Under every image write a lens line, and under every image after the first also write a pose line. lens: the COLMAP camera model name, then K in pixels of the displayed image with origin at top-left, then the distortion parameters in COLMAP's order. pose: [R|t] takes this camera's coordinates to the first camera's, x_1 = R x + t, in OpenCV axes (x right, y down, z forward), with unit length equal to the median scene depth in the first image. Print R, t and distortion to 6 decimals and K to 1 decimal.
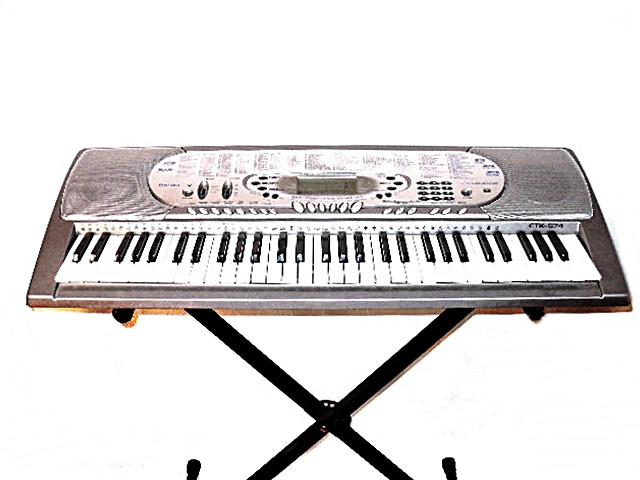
lens RADIAL K [[707.8, 0, 320.0], [0, 707.8, 240.0], [0, 0, 1]] dist [-0.257714, 0.287736]
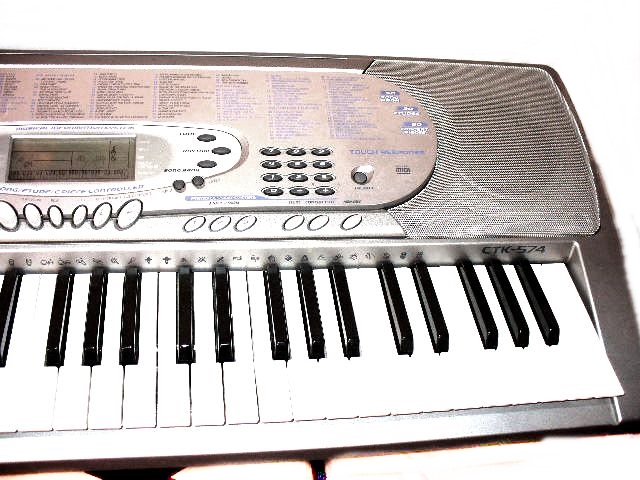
lens RADIAL K [[707.8, 0, 320.0], [0, 707.8, 240.0], [0, 0, 1]] dist [-0.257714, 0.287736]
pose [[0.984836, -0.011508, 0.173104, 0.095034], [-0.036923, 0.961034, 0.273954, -0.158947], [-0.169511, -0.276192, 0.946036, 0.526406]]
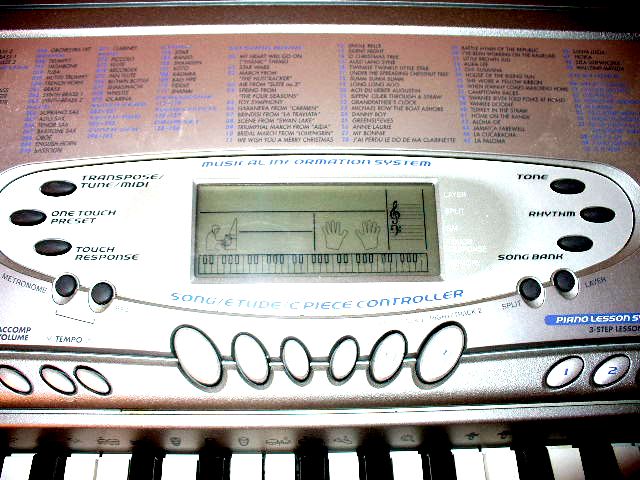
lens RADIAL K [[707.8, 0, 320.0], [0, 707.8, 240.0], [0, 0, 1]] dist [-0.257714, 0.287736]
pose [[0.999363, -0.004941, 0.035352, 0.002447], [-0.010873, 0.901172, 0.433325, -0.180694], [-0.033999, -0.433434, 0.900544, 0.791784]]
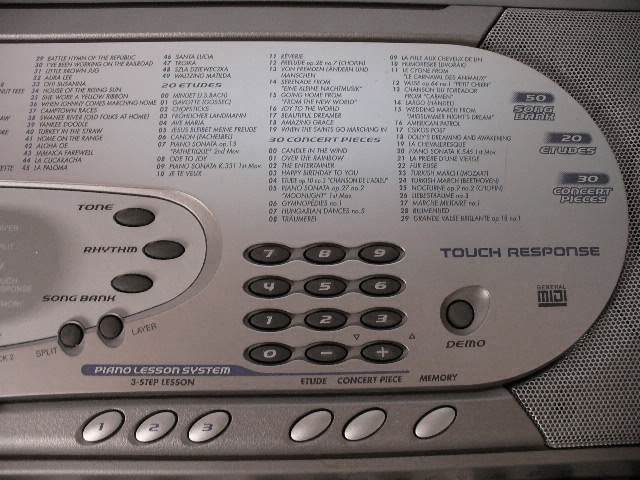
lens RADIAL K [[707.8, 0, 320.0], [0, 707.8, 240.0], [0, 0, 1]] dist [-0.257714, 0.287736]
pose [[0.998131, -0.002901, 0.061044, 0.149480], [-0.028606, 0.860506, 0.508637, -0.201725], [-0.054004, -0.509432, 0.858814, 0.821150]]
